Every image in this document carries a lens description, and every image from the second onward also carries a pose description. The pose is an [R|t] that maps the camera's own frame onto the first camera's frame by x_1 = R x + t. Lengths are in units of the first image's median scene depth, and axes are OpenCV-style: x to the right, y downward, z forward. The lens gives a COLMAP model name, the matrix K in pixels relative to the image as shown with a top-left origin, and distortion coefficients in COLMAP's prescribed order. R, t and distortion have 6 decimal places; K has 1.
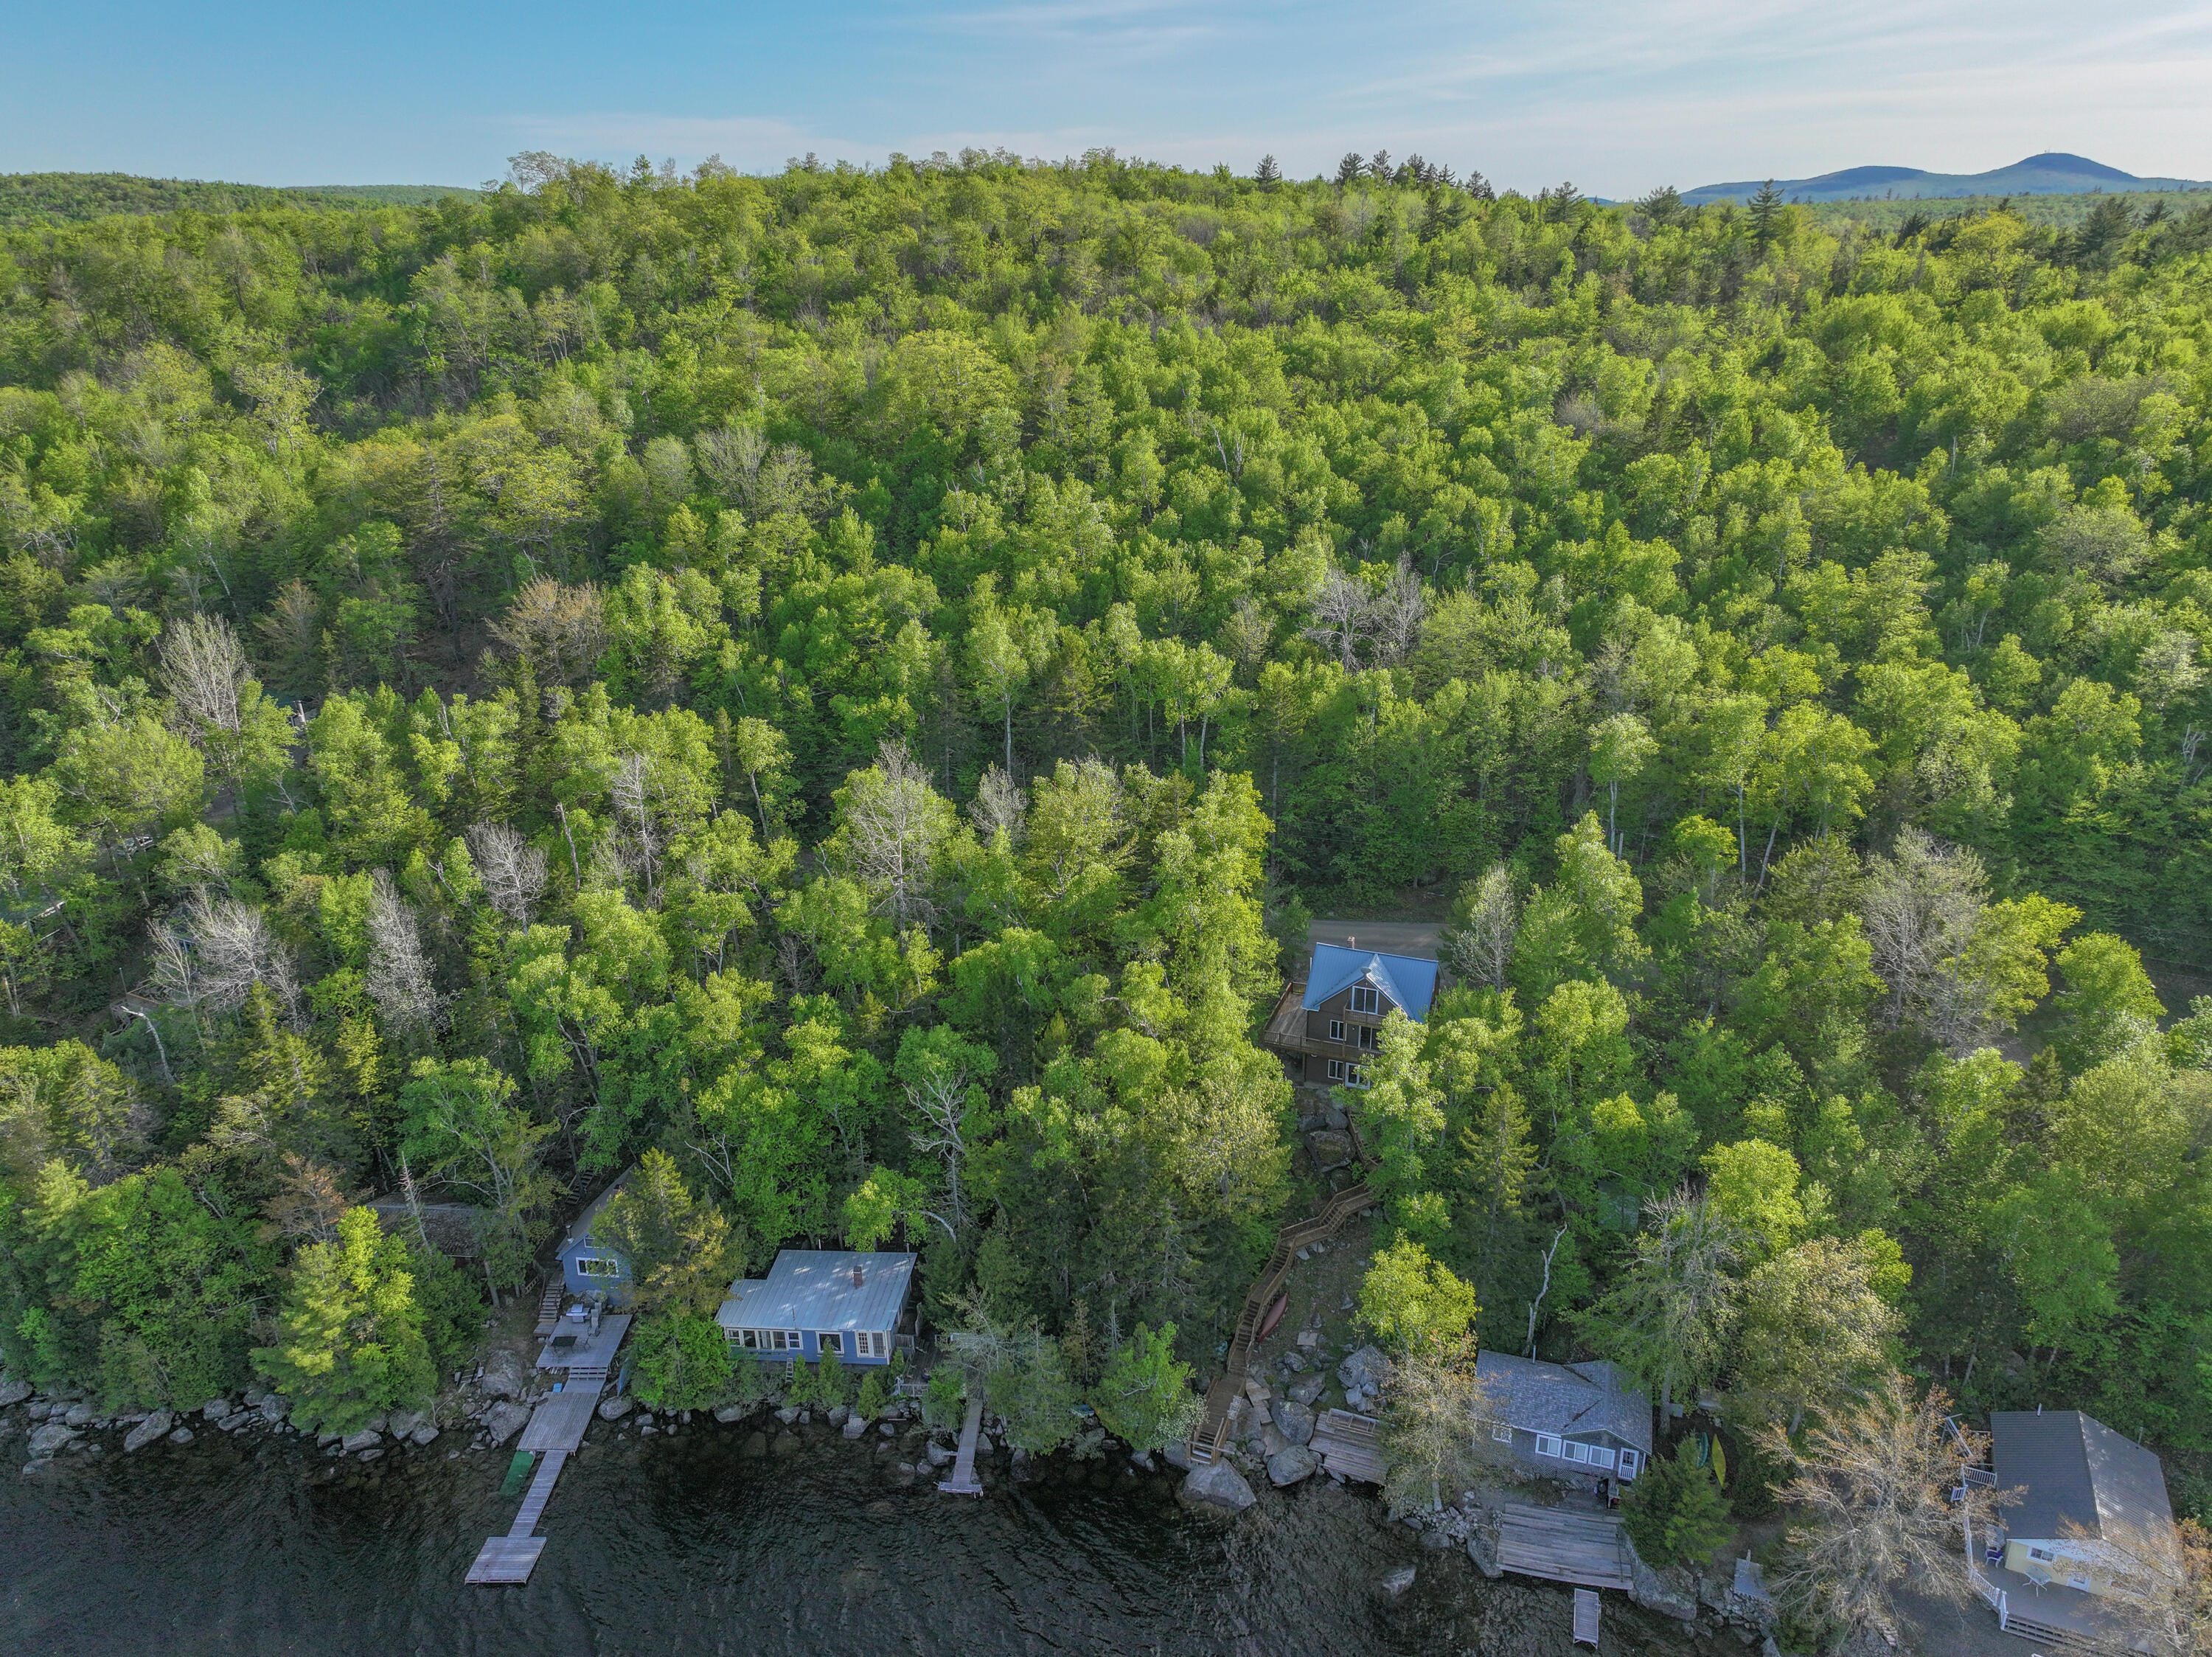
lens RADIAL K [[1540.7, 0, 1111.6], [0, 1540.7, 807.8], [0, 0, 1]] dist [-0.004808, 0.031896]
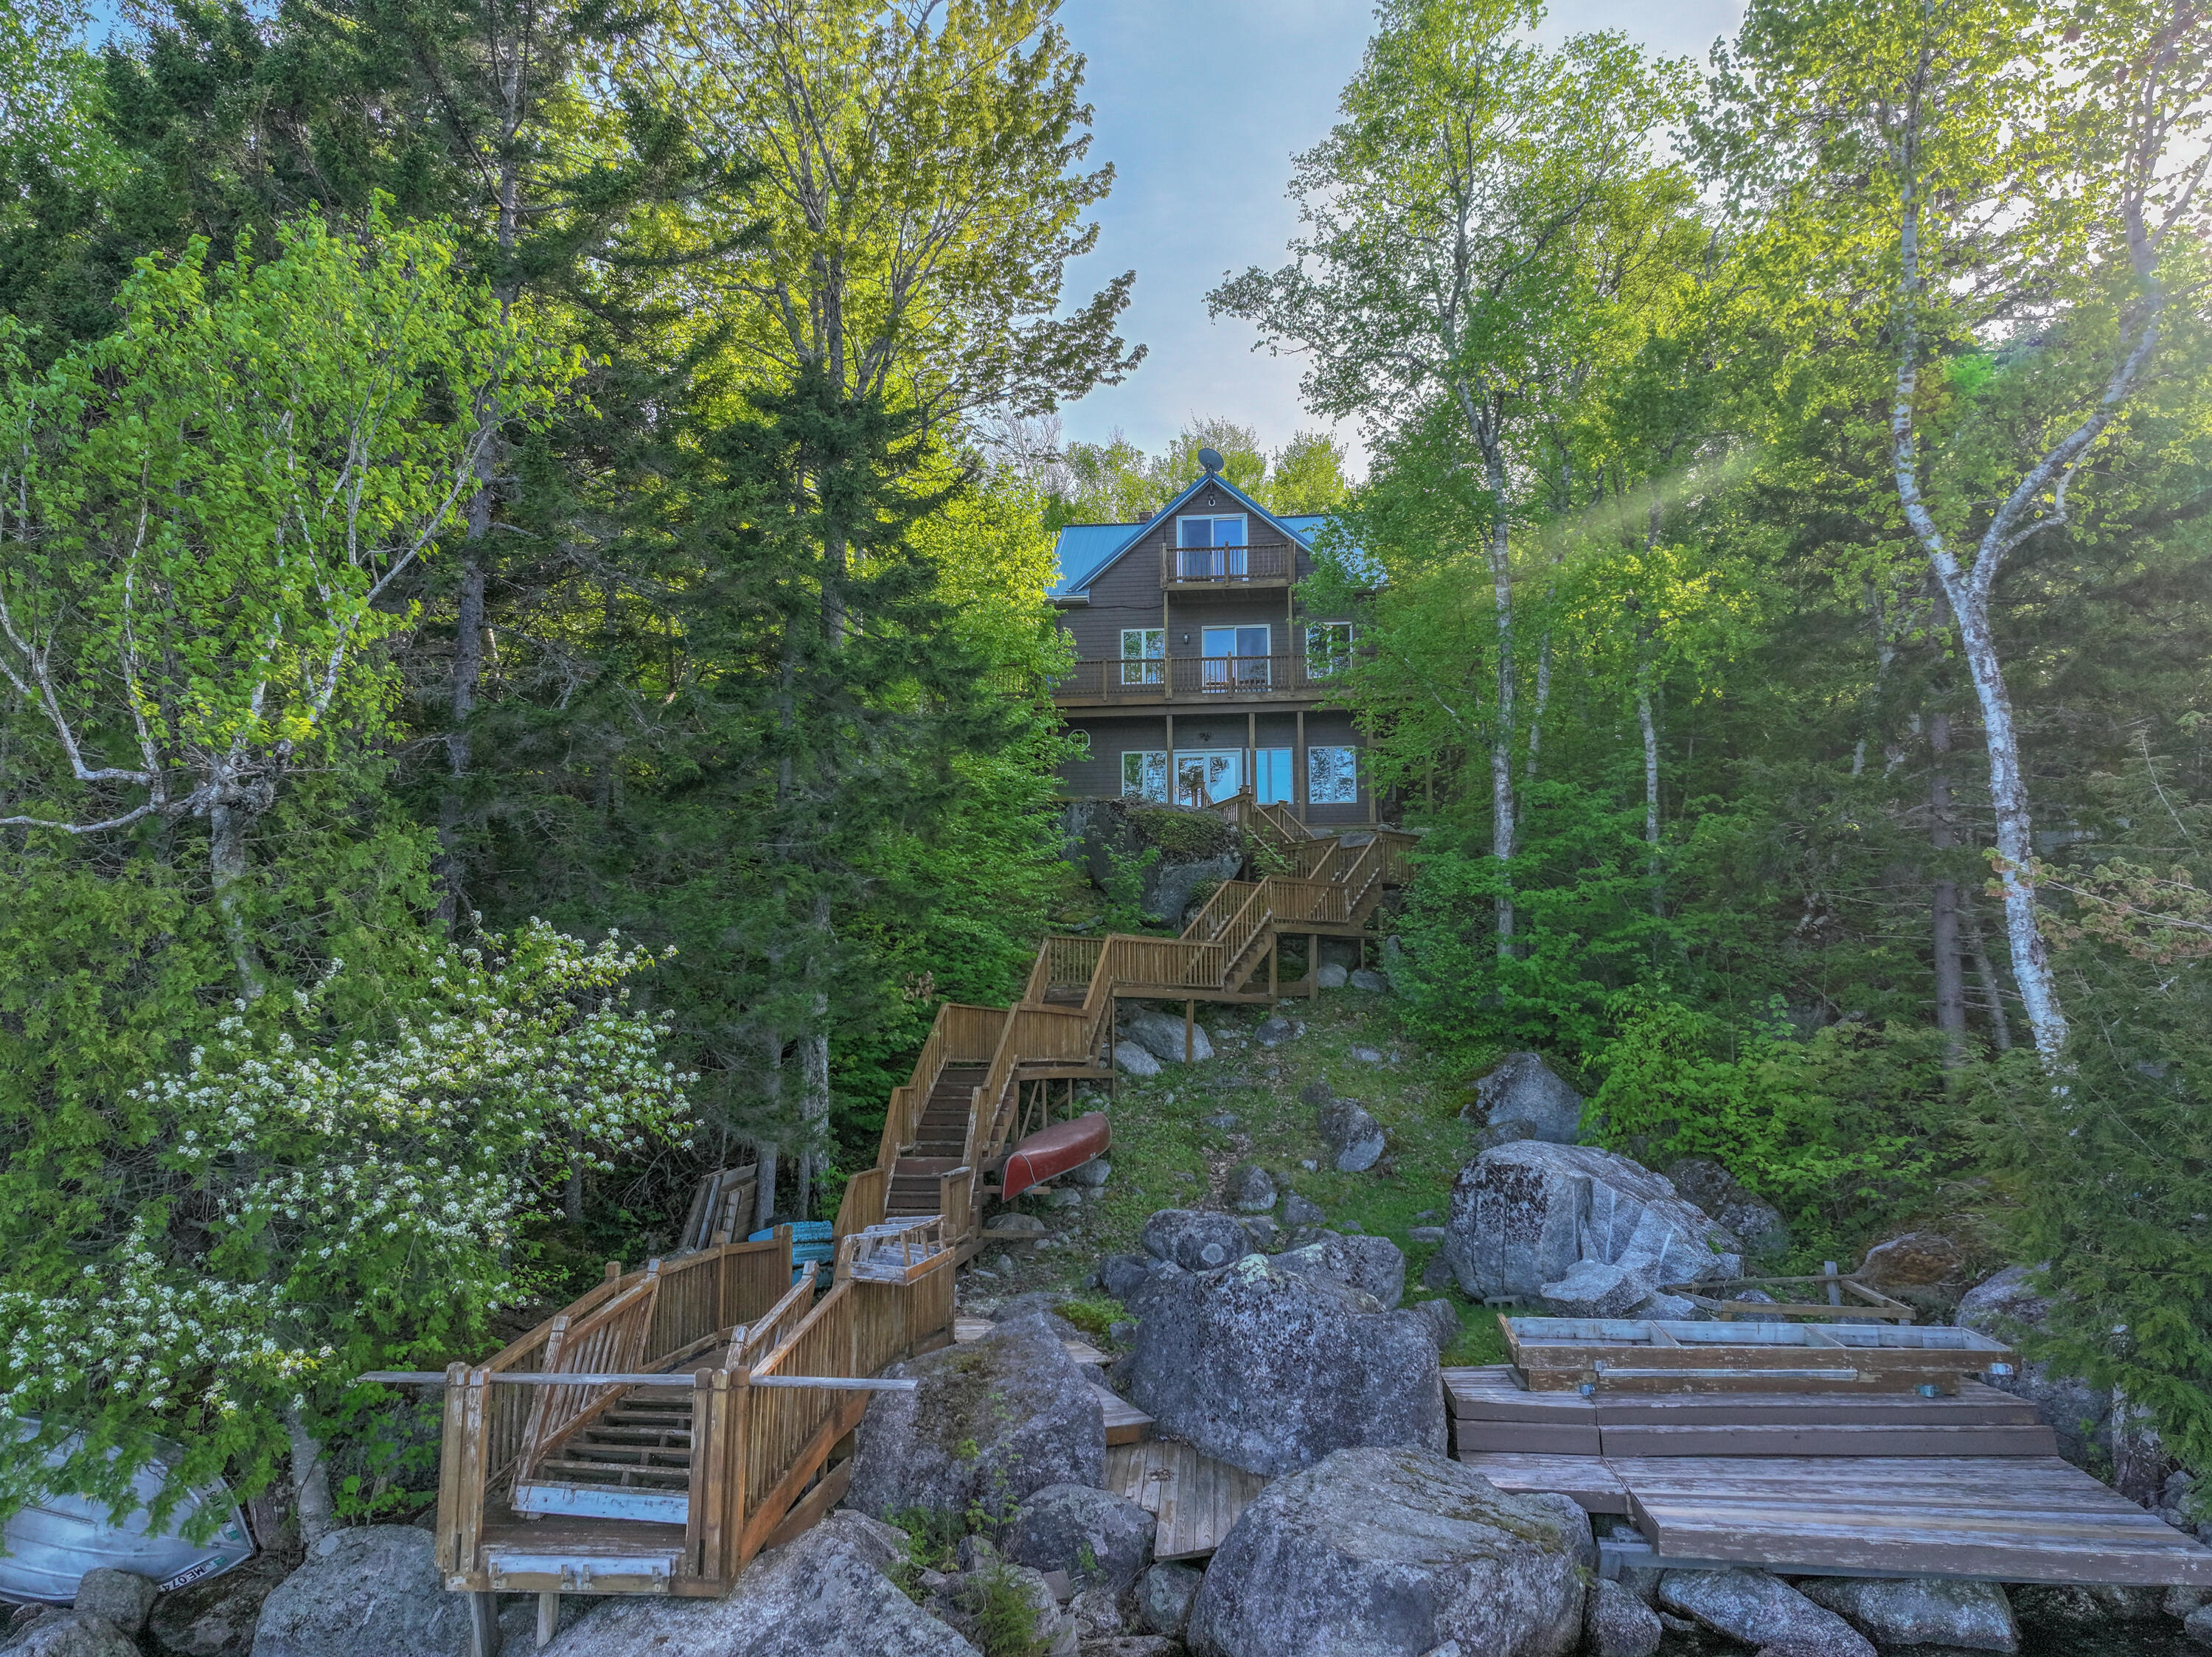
lens RADIAL K [[1526.2, 0, 1107.2], [0, 1526.2, 833.4], [0, 0, 1]] dist [0.005494, 0.028361]
pose [[0.968245, 0.047073, 0.245530, 0.052803], [0.081156, 0.869742, -0.486788, 0.355853], [-0.236462, 0.491256, 0.838303, 0.724349]]
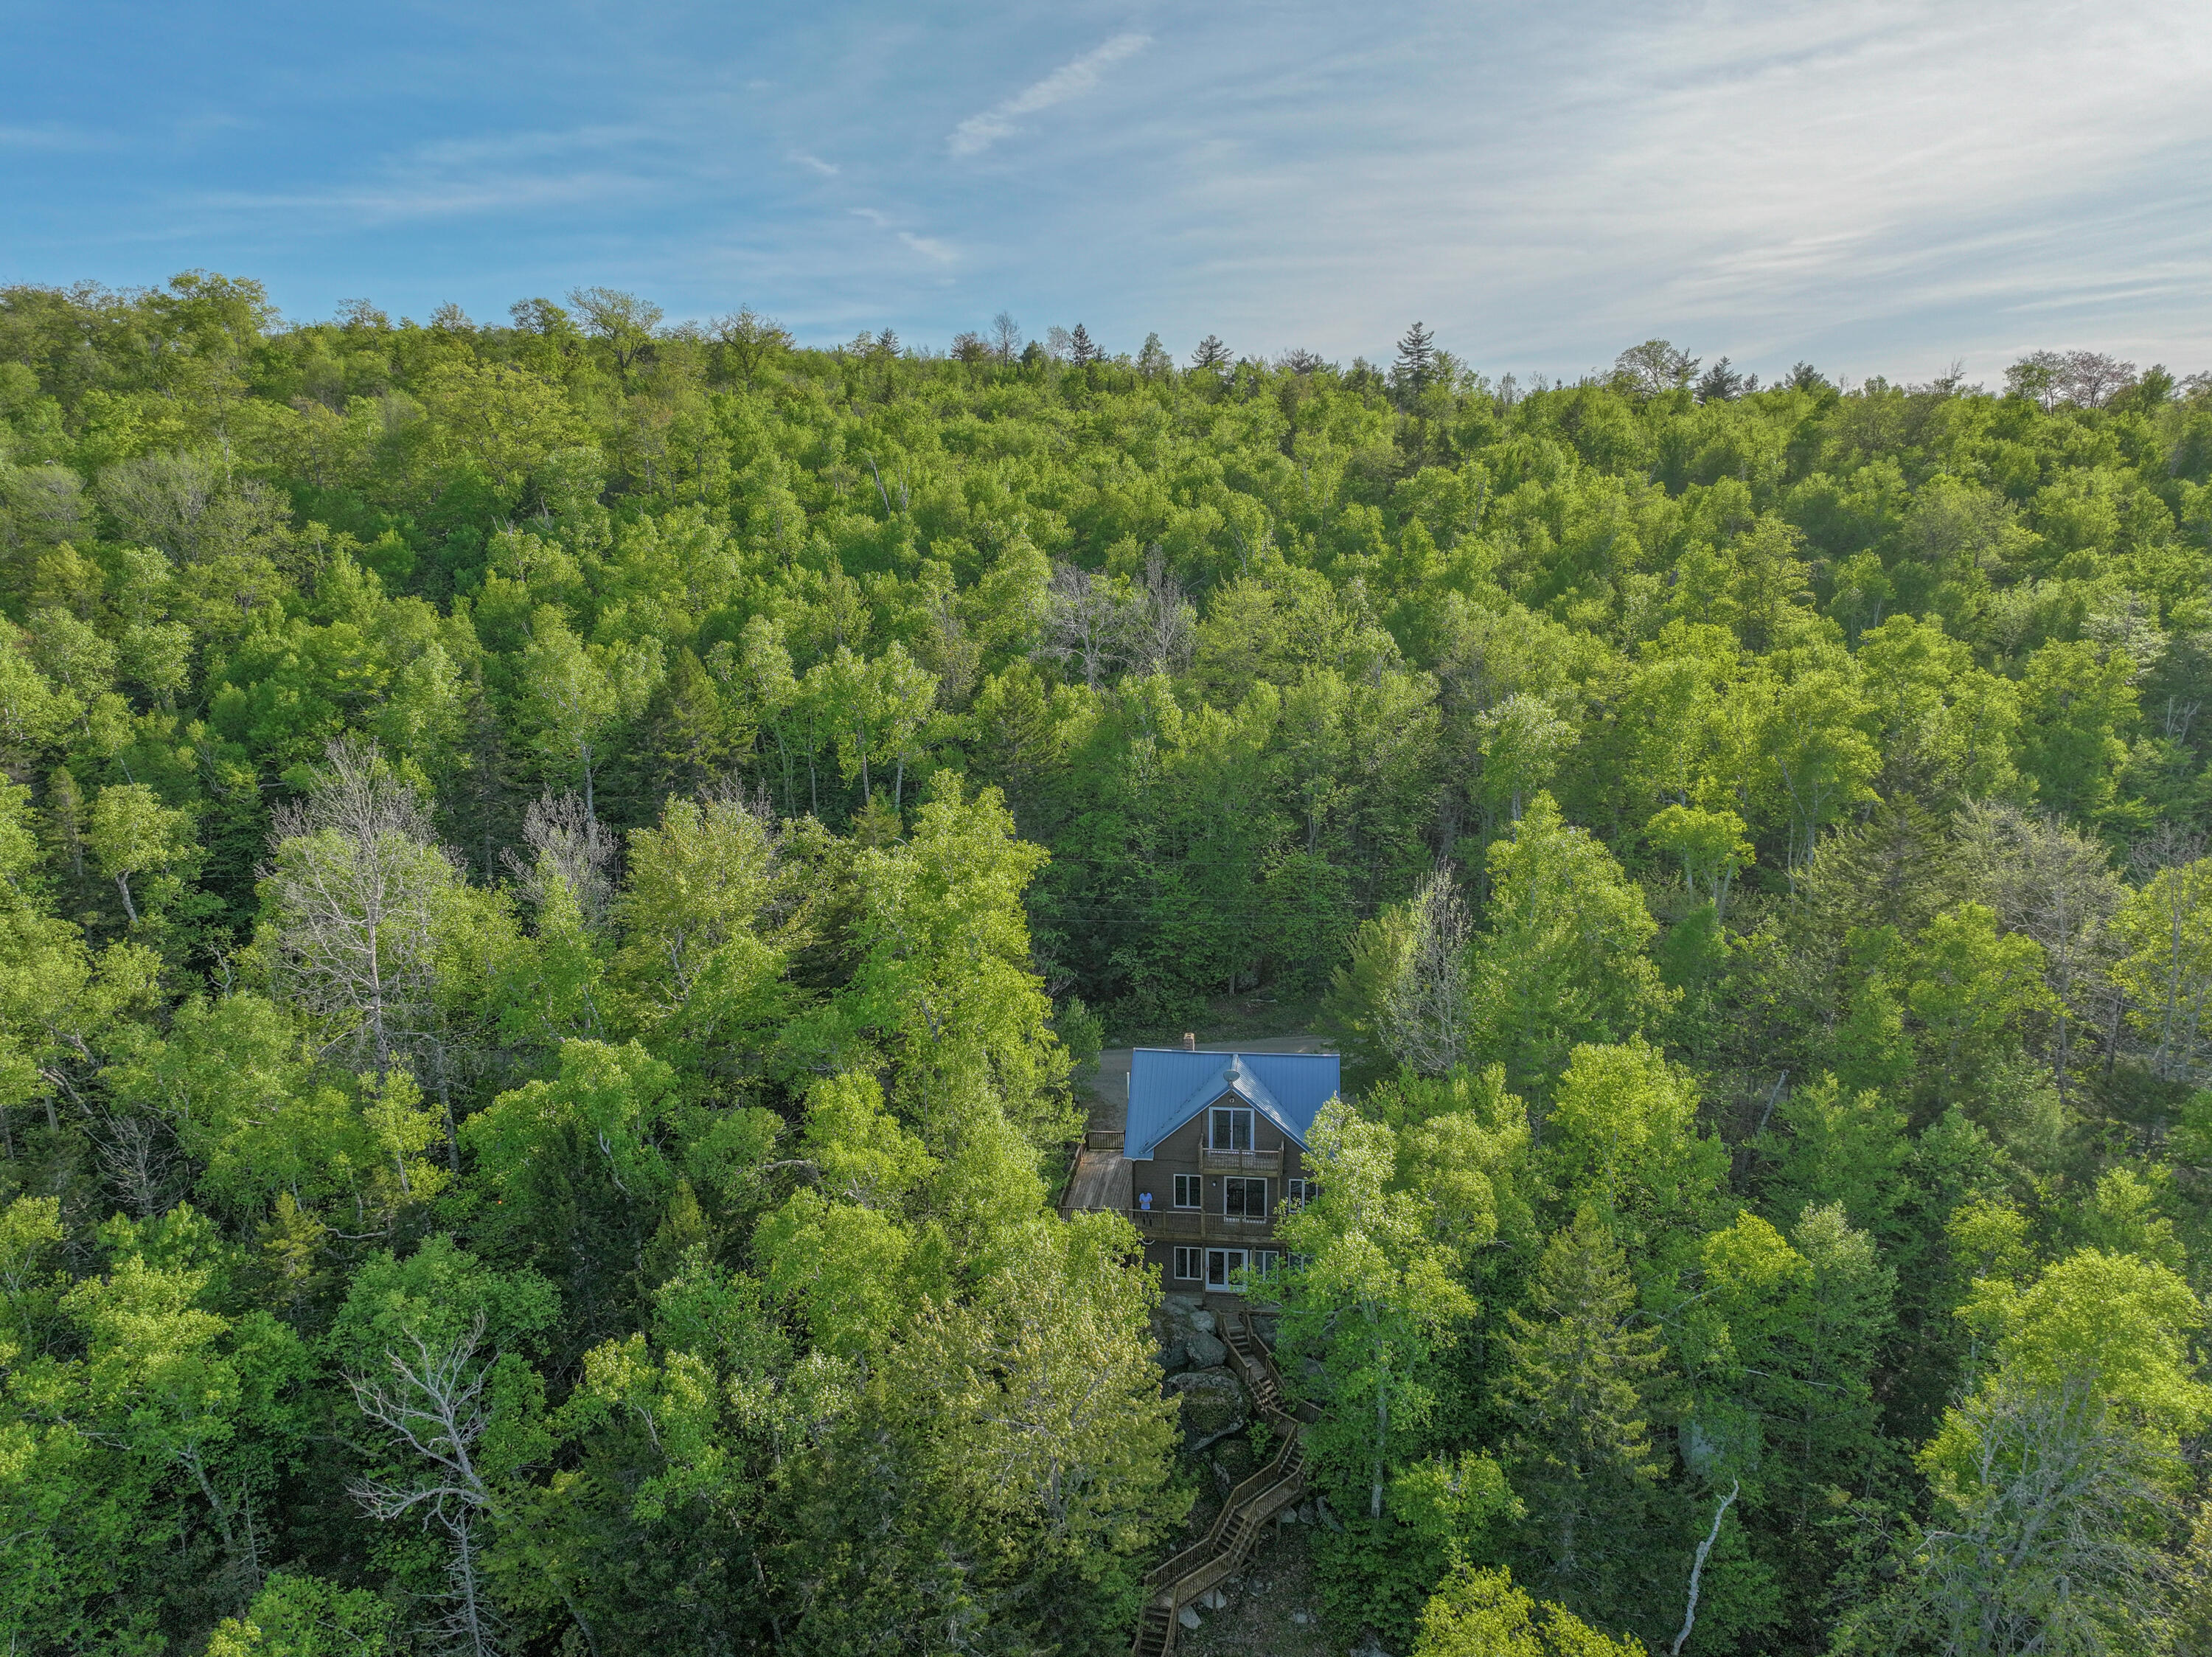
lens RADIAL K [[1565.3, 0, 1106.0], [0, 1565.3, 828.5], [0, 0, 1]] dist [-0.000489, 0.027879]
pose [[0.971450, -0.047938, 0.232351, -0.013176], [0.085832, 0.984047, -0.155835, 0.099988], [-0.221174, 0.171329, 0.960067, 0.420446]]
